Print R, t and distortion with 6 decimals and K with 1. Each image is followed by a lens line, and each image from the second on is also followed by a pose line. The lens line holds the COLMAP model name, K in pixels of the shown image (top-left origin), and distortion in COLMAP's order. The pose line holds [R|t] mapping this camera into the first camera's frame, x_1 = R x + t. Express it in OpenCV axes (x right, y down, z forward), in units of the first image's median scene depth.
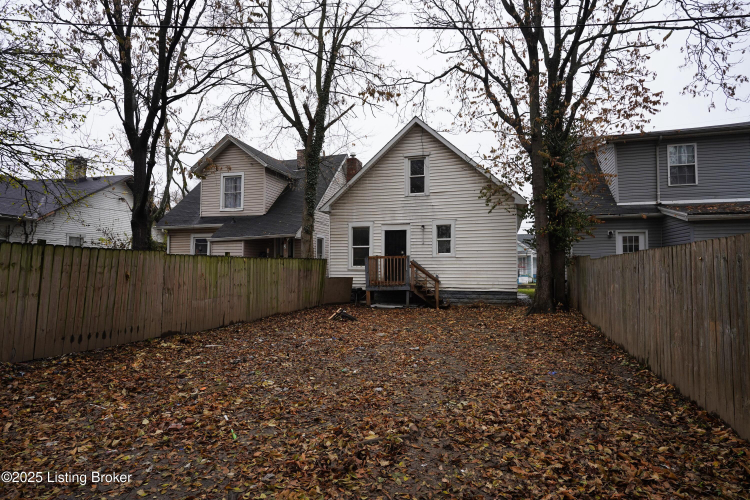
lens RADIAL K [[429.0, 0, 374.7], [0, 429.0, 249.7], [0, 0, 1]] dist [0.011870, 0.000268]
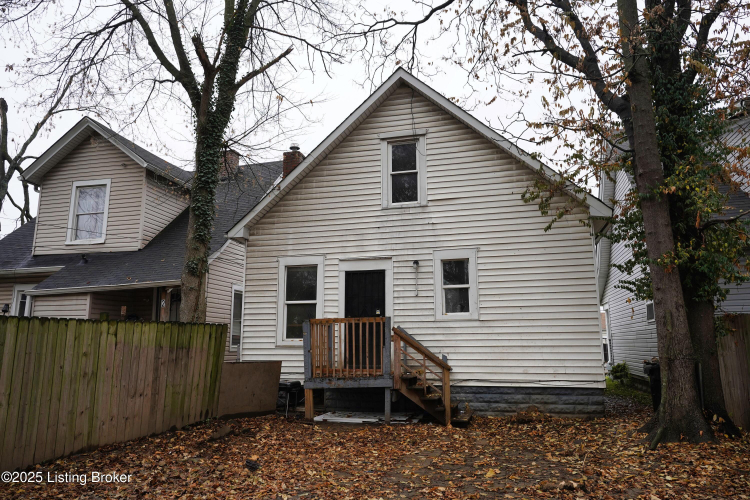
lens RADIAL K [[538.9, 0, 372.4], [0, 538.9, 248.7], [0, 0, 1]] dist [0.003213, -0.000263]
pose [[0.999383, 0.000362, 0.035110, 0.034843], [0.004321, 0.991077, -0.133220, 0.017561], [-0.034845, 0.133290, 0.990464, 0.336530]]
